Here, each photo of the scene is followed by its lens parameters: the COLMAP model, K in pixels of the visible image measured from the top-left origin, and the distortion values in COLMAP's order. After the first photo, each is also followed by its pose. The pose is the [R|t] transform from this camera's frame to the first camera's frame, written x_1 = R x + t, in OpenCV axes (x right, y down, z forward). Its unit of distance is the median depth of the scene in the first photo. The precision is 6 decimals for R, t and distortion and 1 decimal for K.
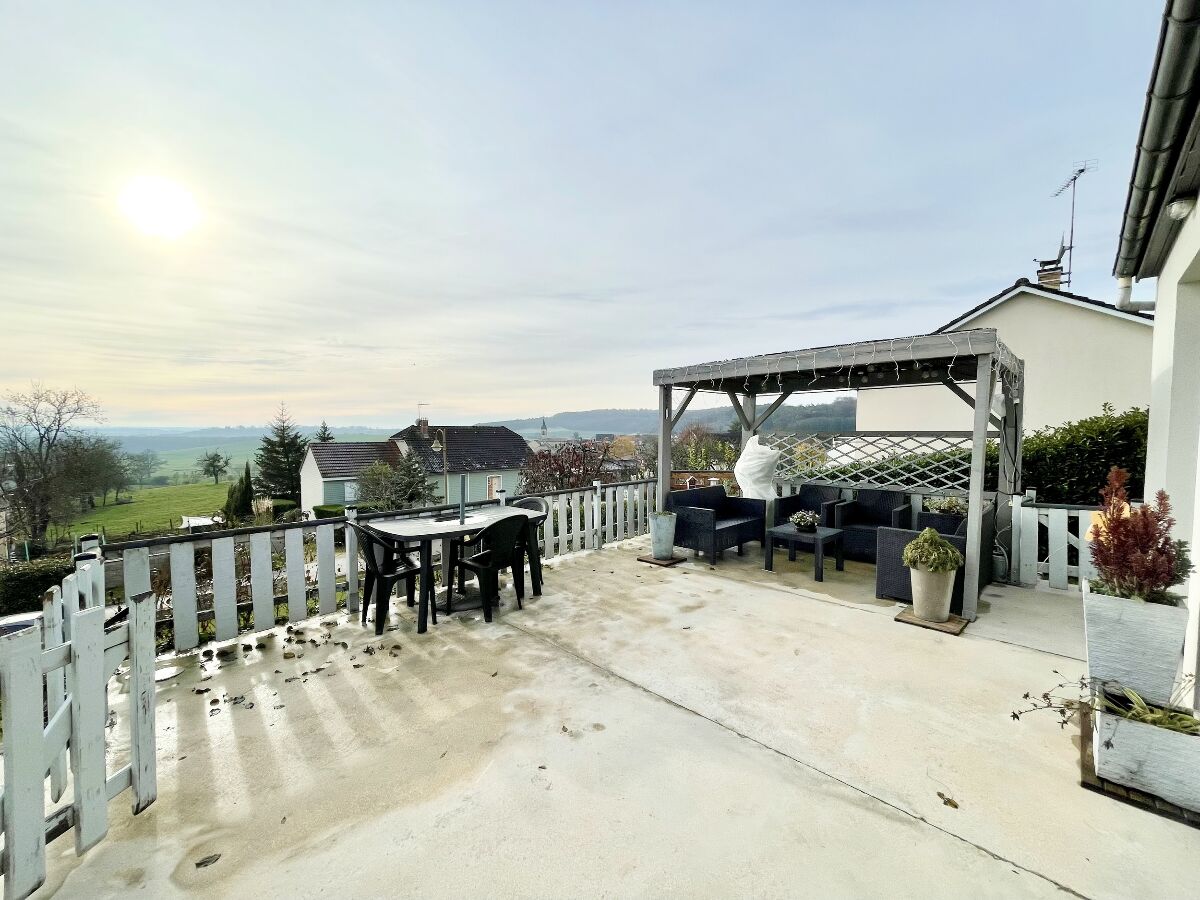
lens RADIAL K [[478.6, 0, 598.1], [0, 478.6, 452.6], [0, 0, 1]] dist [0.001352, 0.000114]
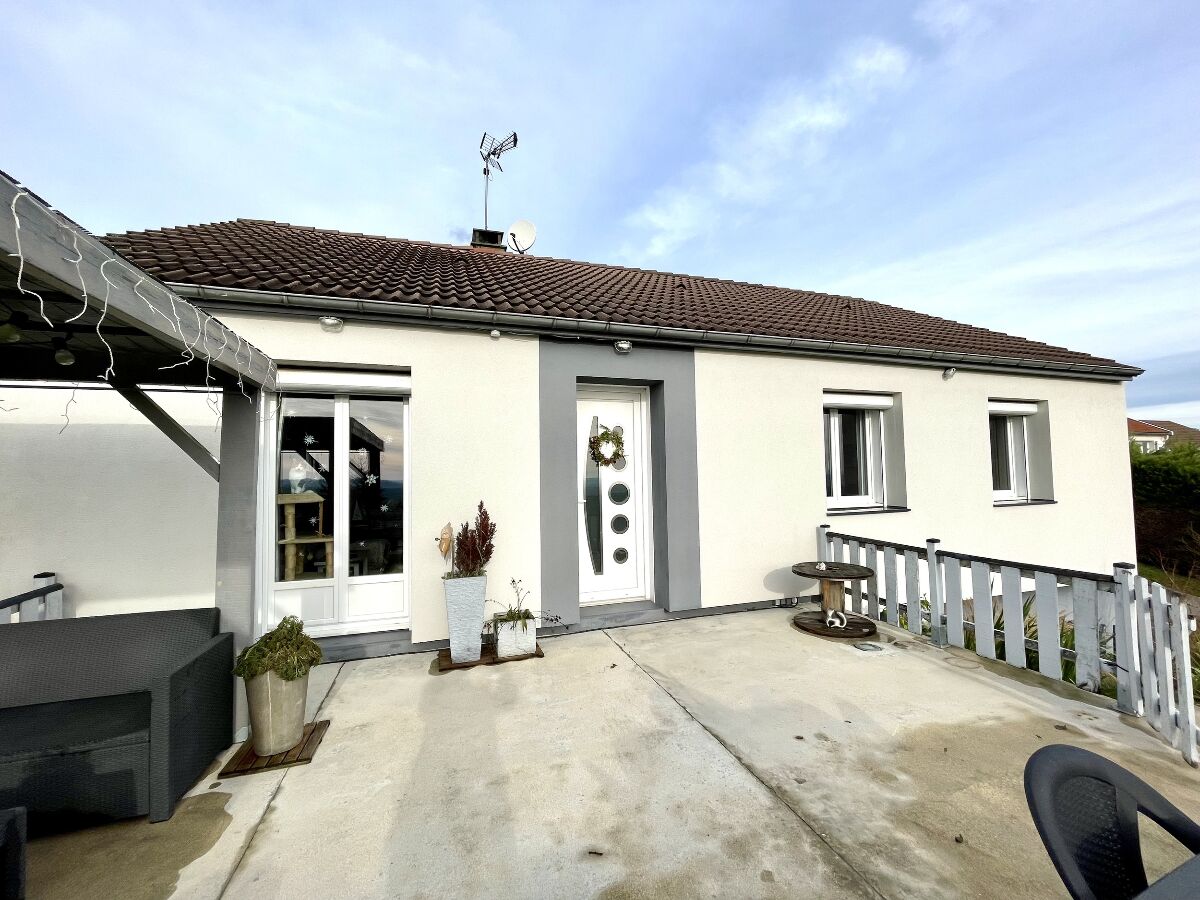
lens RADIAL K [[478.6, 0, 599.6], [0, 478.6, 453.6], [0, 0, 1]] dist [0.001352, 0.000114]
pose [[-0.894330, 0.042211, 0.445412, -0.089685], [0.037505, 0.999109, -0.019378, -0.077487], [-0.445832, -0.000625, -0.895116, 1.831780]]
